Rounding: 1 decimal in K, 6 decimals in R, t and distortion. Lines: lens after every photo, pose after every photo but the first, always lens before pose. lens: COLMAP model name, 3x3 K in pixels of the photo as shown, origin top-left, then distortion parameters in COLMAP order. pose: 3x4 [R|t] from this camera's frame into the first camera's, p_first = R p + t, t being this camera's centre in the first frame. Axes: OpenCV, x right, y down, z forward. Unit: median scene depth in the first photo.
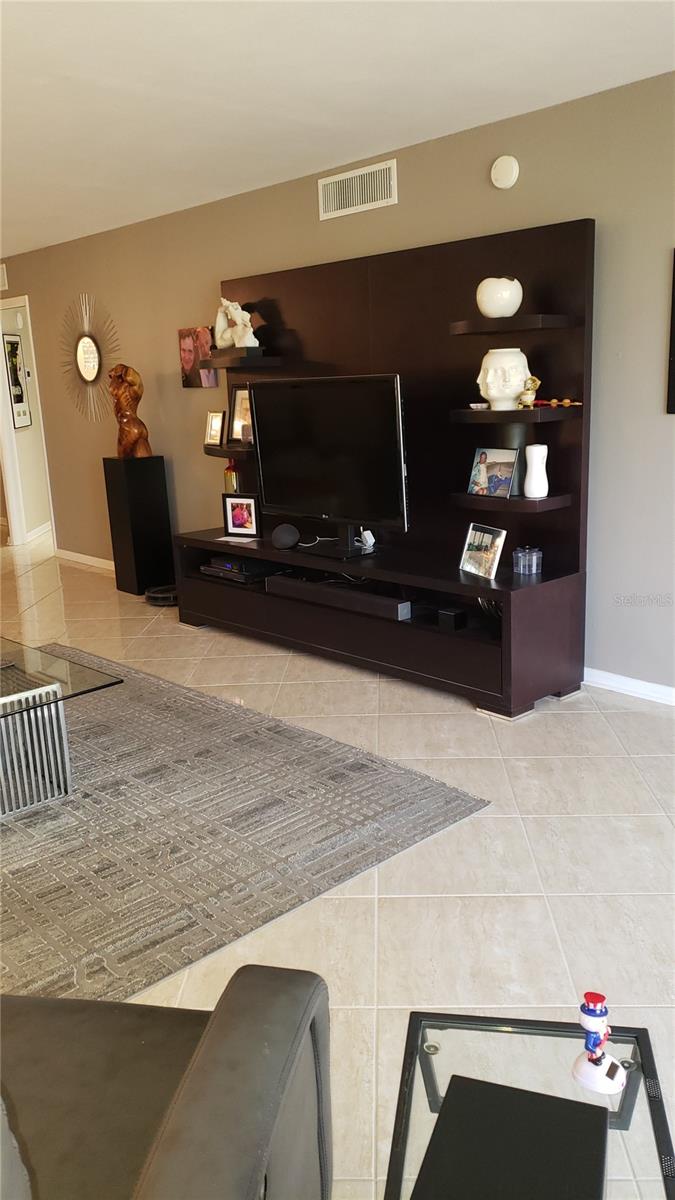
lens RADIAL K [[911.2, 0, 337.5], [0, 911.2, 600.0], [0, 0, 1]] dist [0.258855, -0.828441]
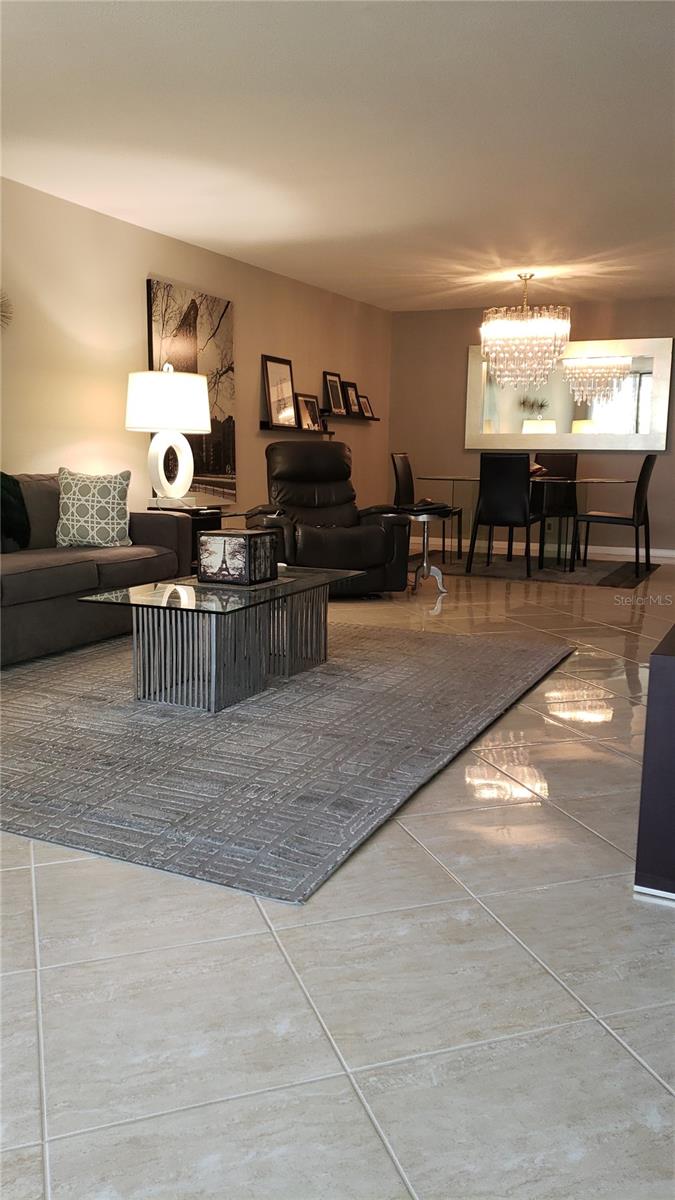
lens RADIAL K [[911.2, 0, 337.5], [0, 911.2, 600.0], [0, 0, 1]] dist [0.258855, -0.828441]
pose [[0.366392, 0.192312, -0.910370, 0.629071], [-0.247199, 0.963365, 0.104018, -0.053807], [0.897023, 0.186931, 0.400509, 0.619313]]
